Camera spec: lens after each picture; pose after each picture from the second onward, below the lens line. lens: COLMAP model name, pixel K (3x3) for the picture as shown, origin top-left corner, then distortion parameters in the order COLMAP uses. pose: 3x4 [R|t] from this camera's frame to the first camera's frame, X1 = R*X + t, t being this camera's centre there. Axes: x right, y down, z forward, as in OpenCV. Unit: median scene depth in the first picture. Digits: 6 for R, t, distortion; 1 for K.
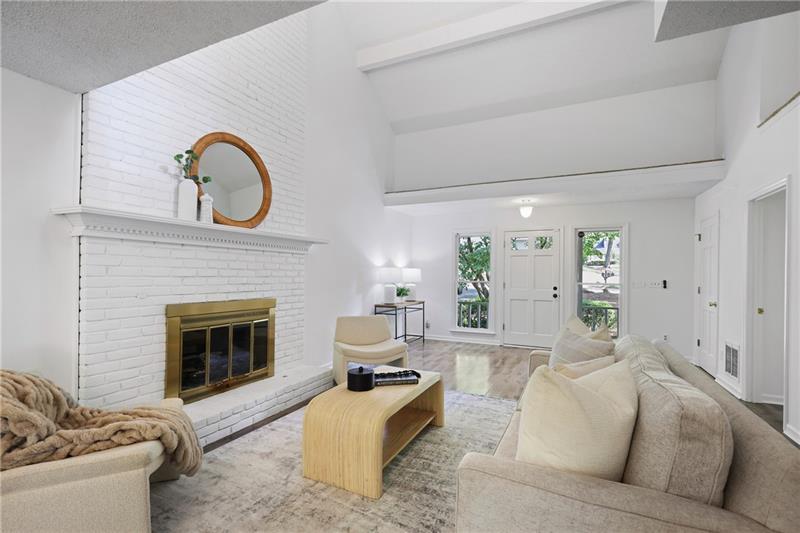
lens RADIAL K [[366.9, 0, 403.5], [0, 366.9, 271.5], [0, 0, 1]] dist [0.000258, 0.000221]
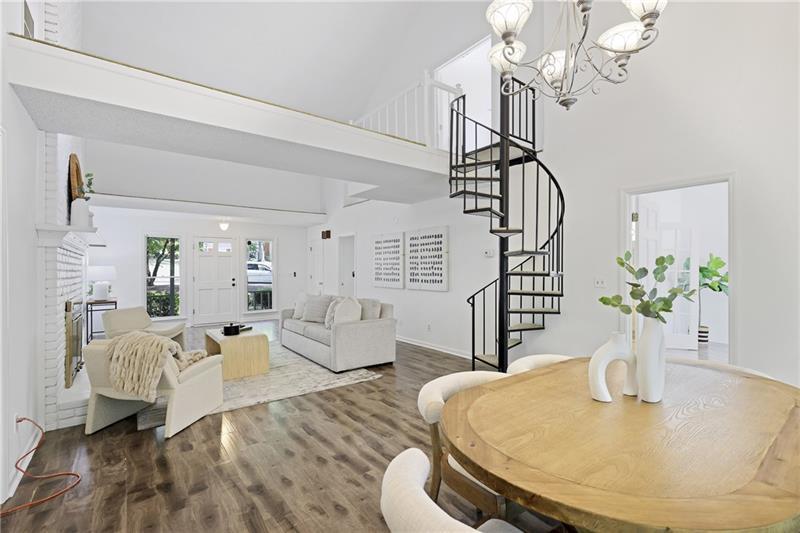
lens RADIAL K [[366.9, 0, 404.6], [0, 366.9, 268.7], [0, 0, 1]] dist [0.000258, 0.000221]
pose [[0.461331, -0.010653, 0.887164, -0.557906], [0.002952, 0.999941, 0.010472, -0.010056], [-0.887223, -0.002212, 0.461335, -0.258861]]
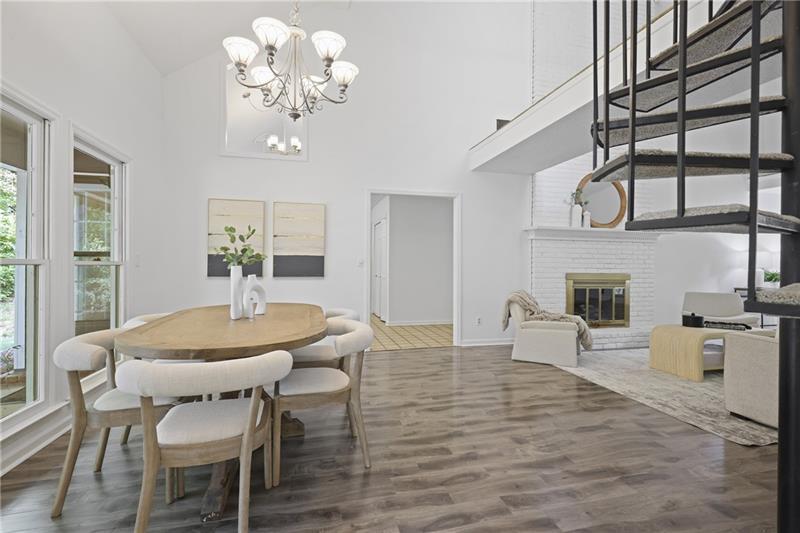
lens RADIAL K [[366.9, 0, 407.1], [0, 366.9, 261.6], [0, 0, 1]] dist [0.000258, 0.000221]
pose [[0.639249, -0.010114, -0.768933, 0.133201], [0.003229, 0.999940, -0.010467, 0.023470], [0.768993, 0.004208, 0.639244, -0.397762]]
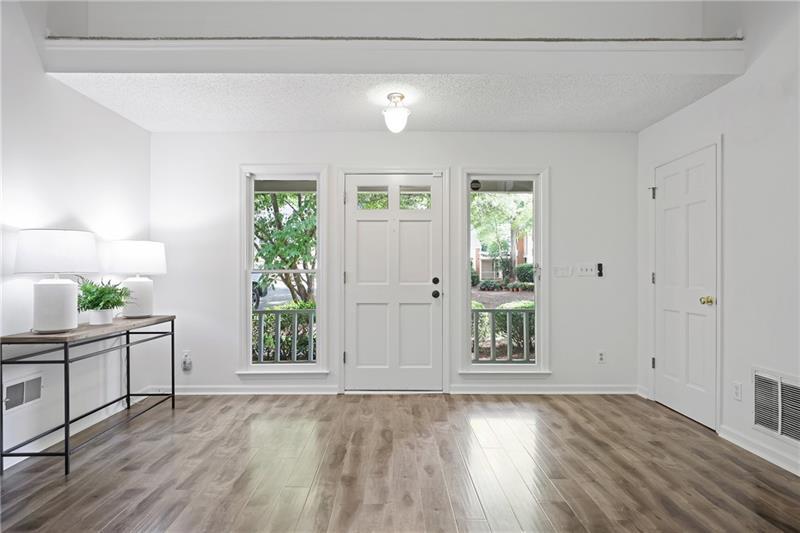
lens RADIAL K [[424.5, 0, 393.4], [0, 424.5, 273.4], [0, 0, 1]] dist [0.003033, 0.000036]
pose [[0.904195, -0.011495, 0.426965, 0.086600], [0.006323, 0.999888, 0.013529, 0.026222], [-0.427073, -0.009534, 0.904167, 0.460241]]
